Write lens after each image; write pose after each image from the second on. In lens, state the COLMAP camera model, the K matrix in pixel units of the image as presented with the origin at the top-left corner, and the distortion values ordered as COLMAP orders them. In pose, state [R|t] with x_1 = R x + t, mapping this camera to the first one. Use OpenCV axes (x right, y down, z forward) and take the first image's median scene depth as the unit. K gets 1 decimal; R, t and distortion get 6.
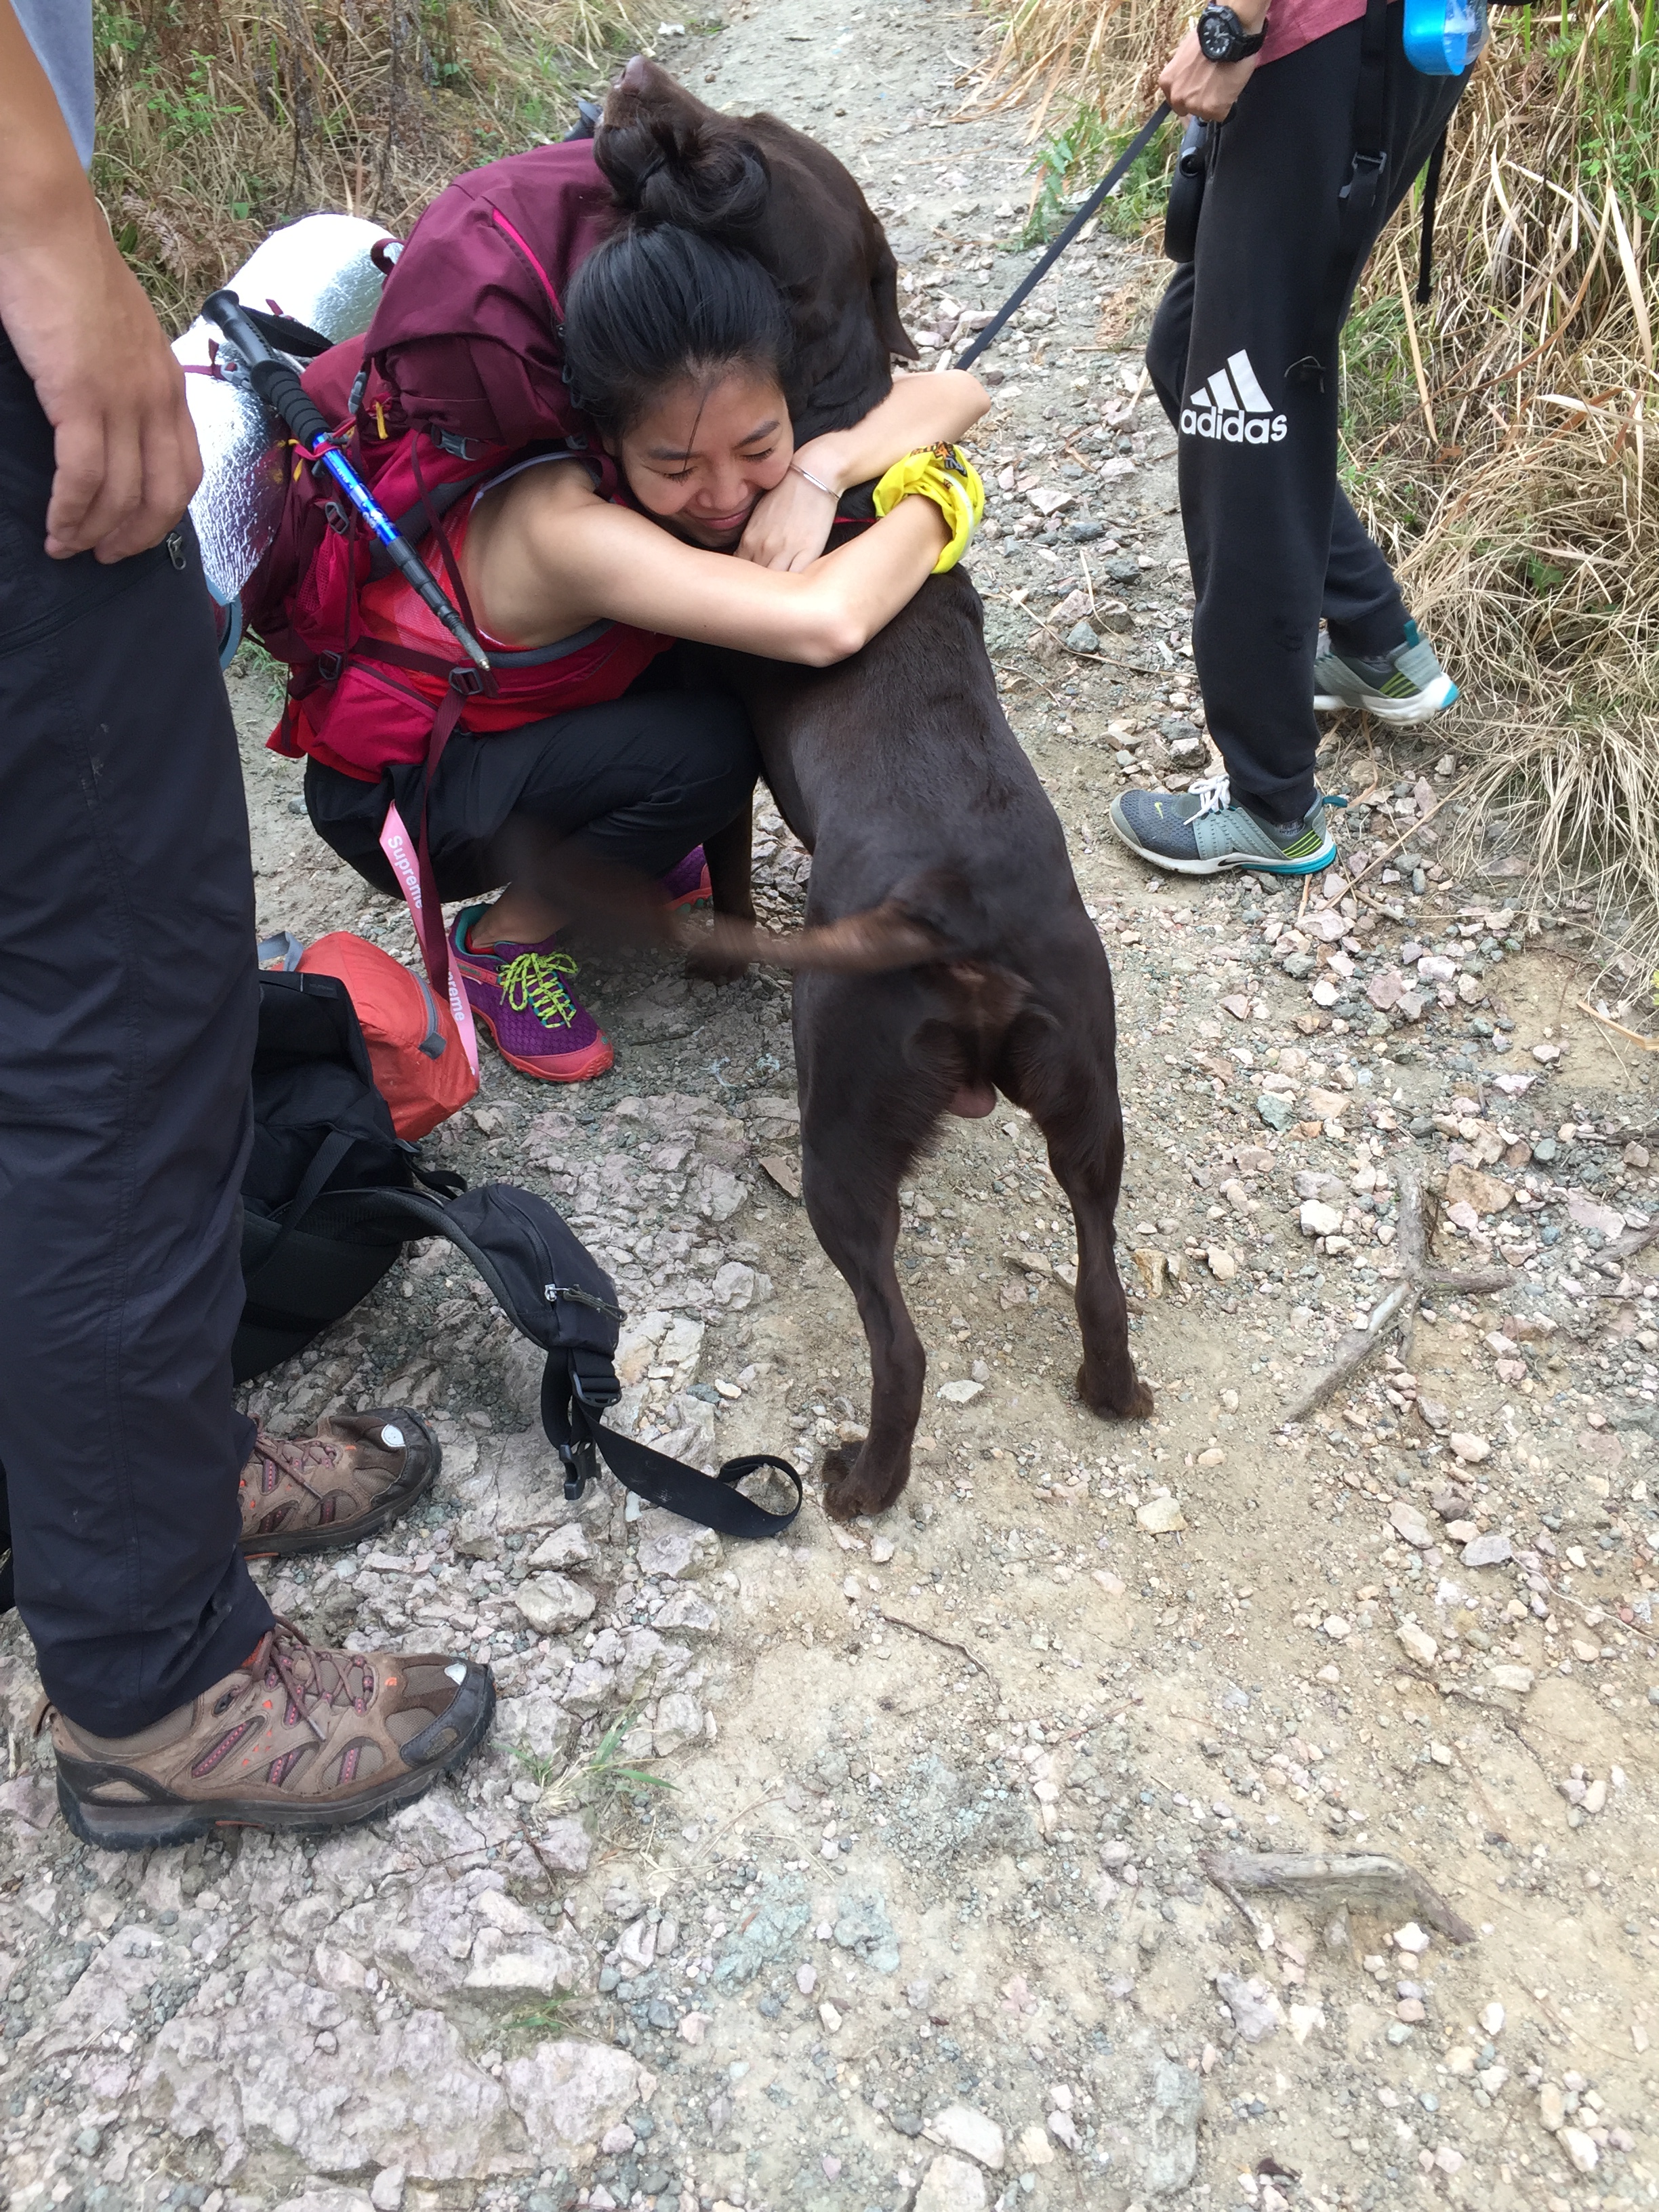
lens RADIAL K [[1785.8, 0, 840.1], [0, 1785.8, 1117.0], [0, 0, 1]] dist [0.064932, -0.104965]
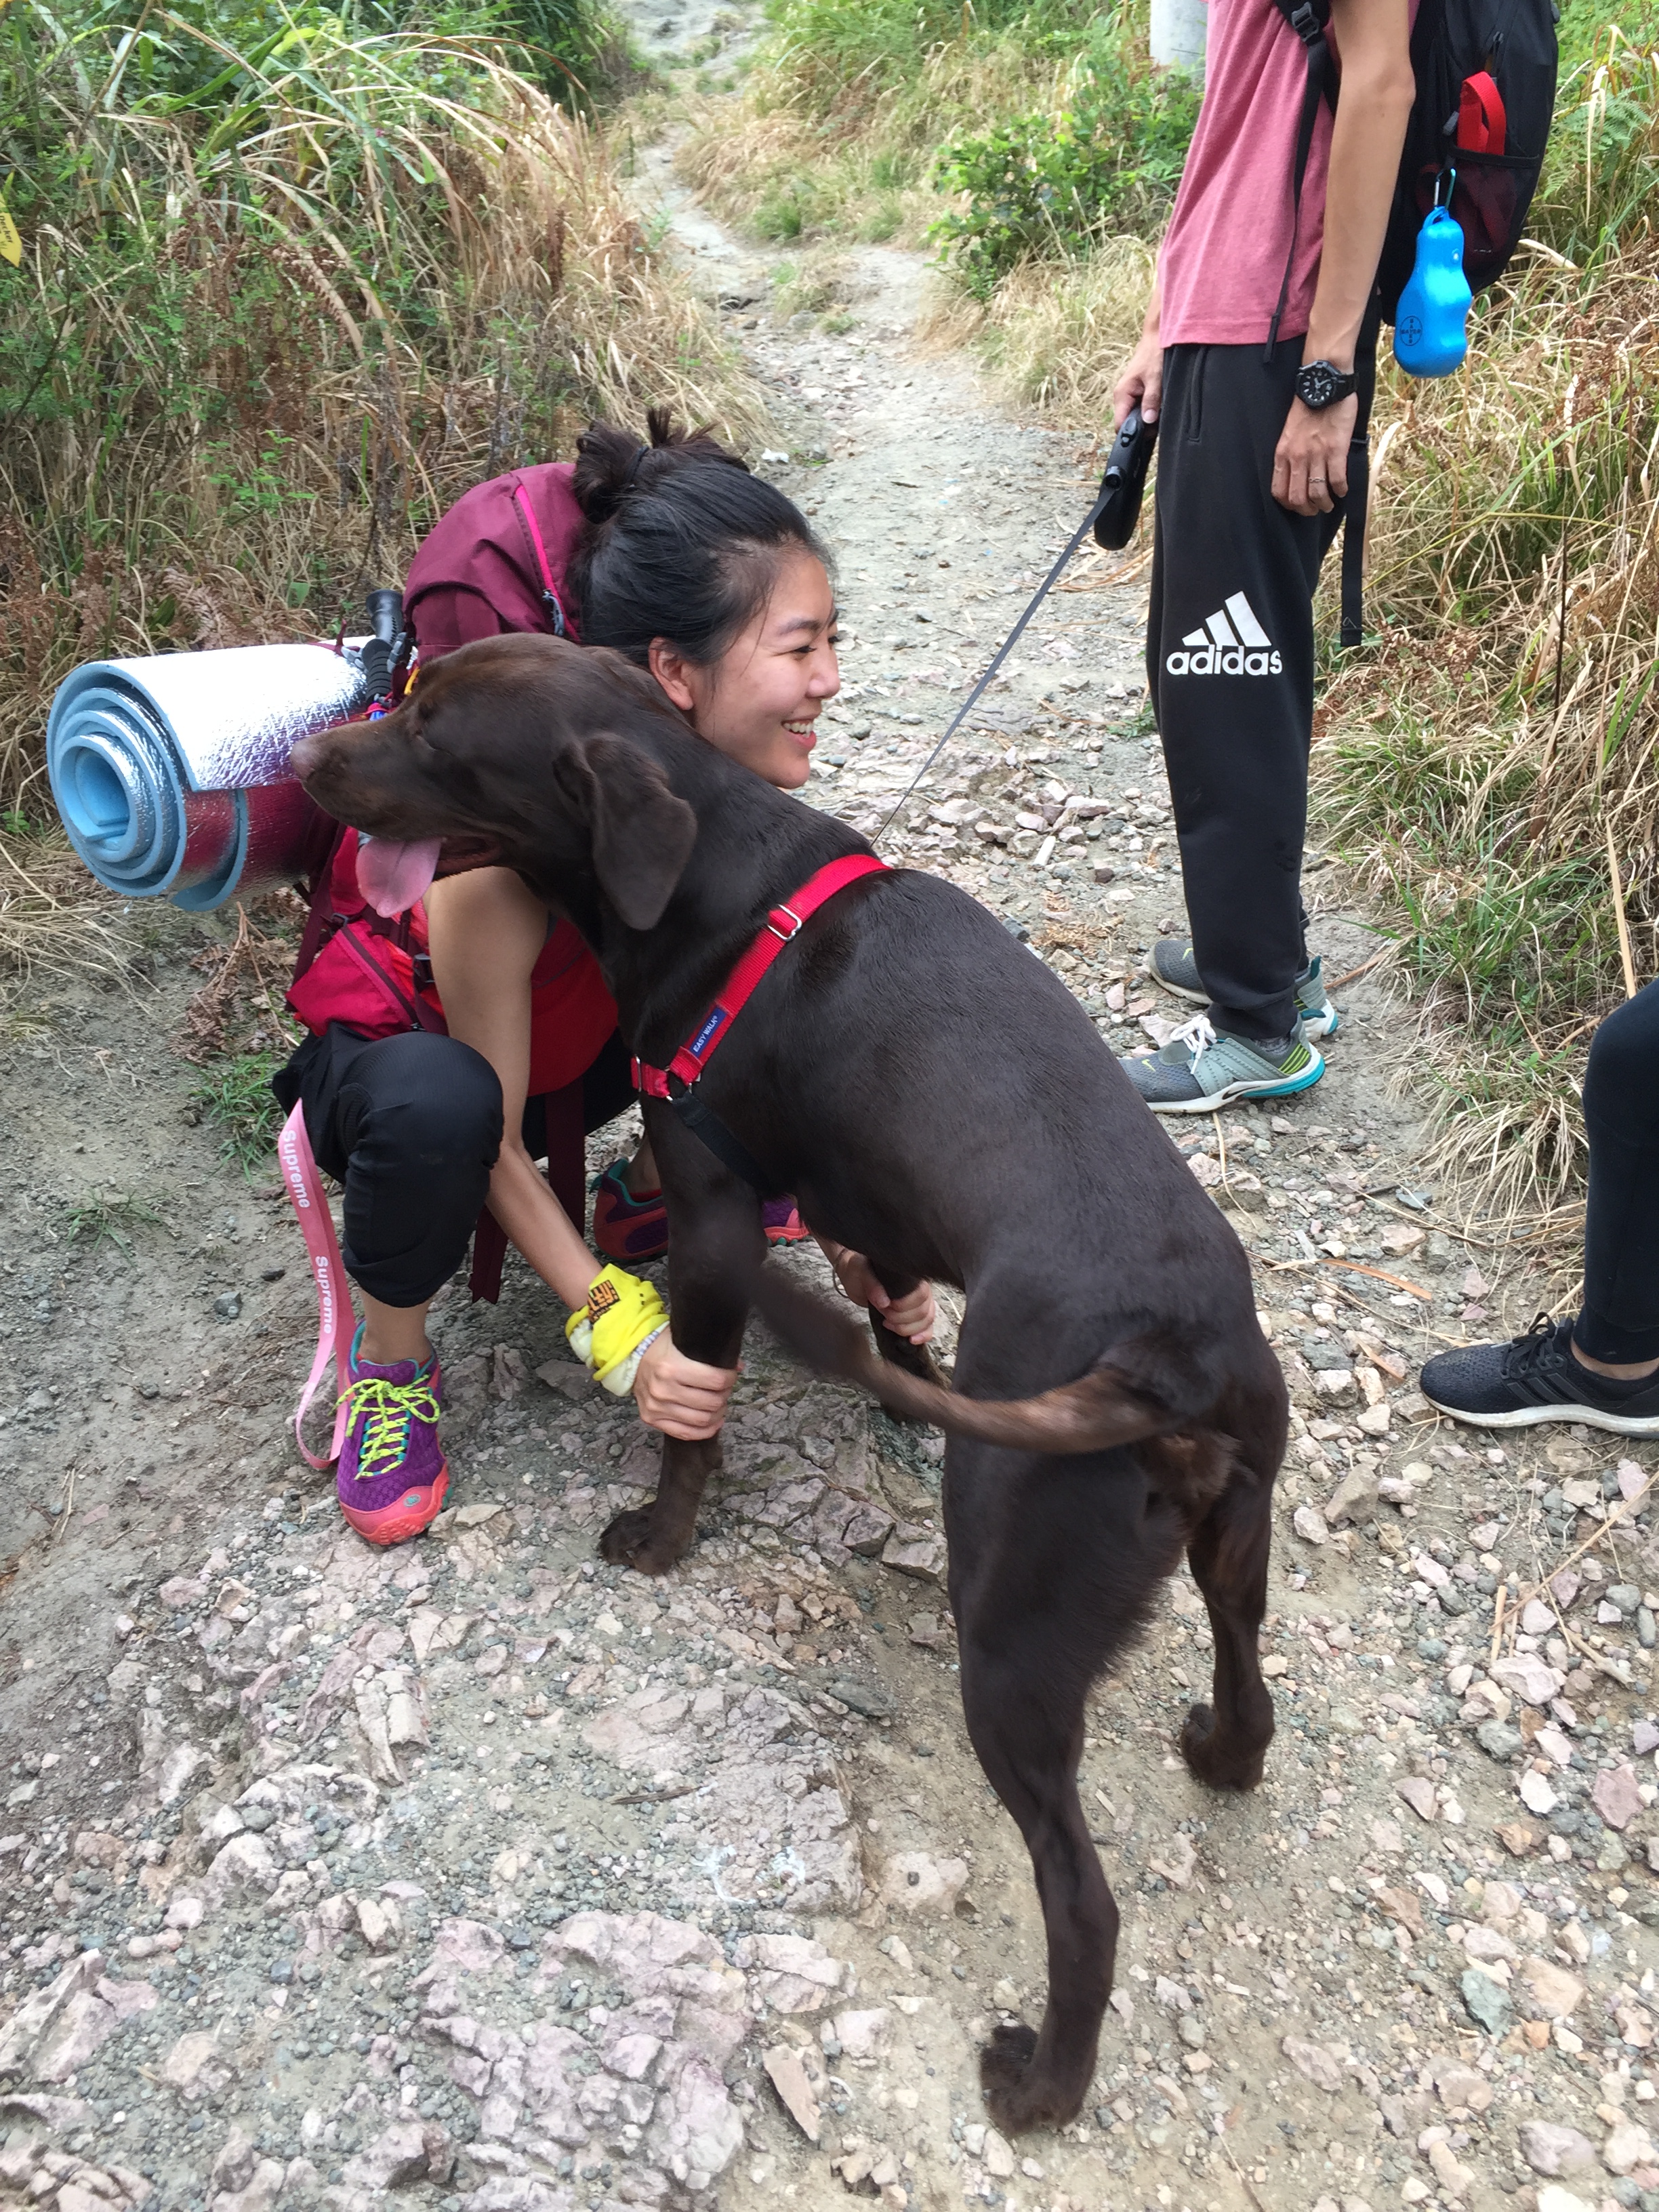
lens RADIAL K [[1785.8, 0, 840.1], [0, 1785.8, 1117.0], [0, 0, 1]] dist [0.064932, -0.104965]
pose [[0.992521, 0.121776, 0.008504, -0.054771], [-0.118106, 0.975552, -0.185333, -0.165650], [-0.030865, 0.182942, 0.982639, 0.221216]]
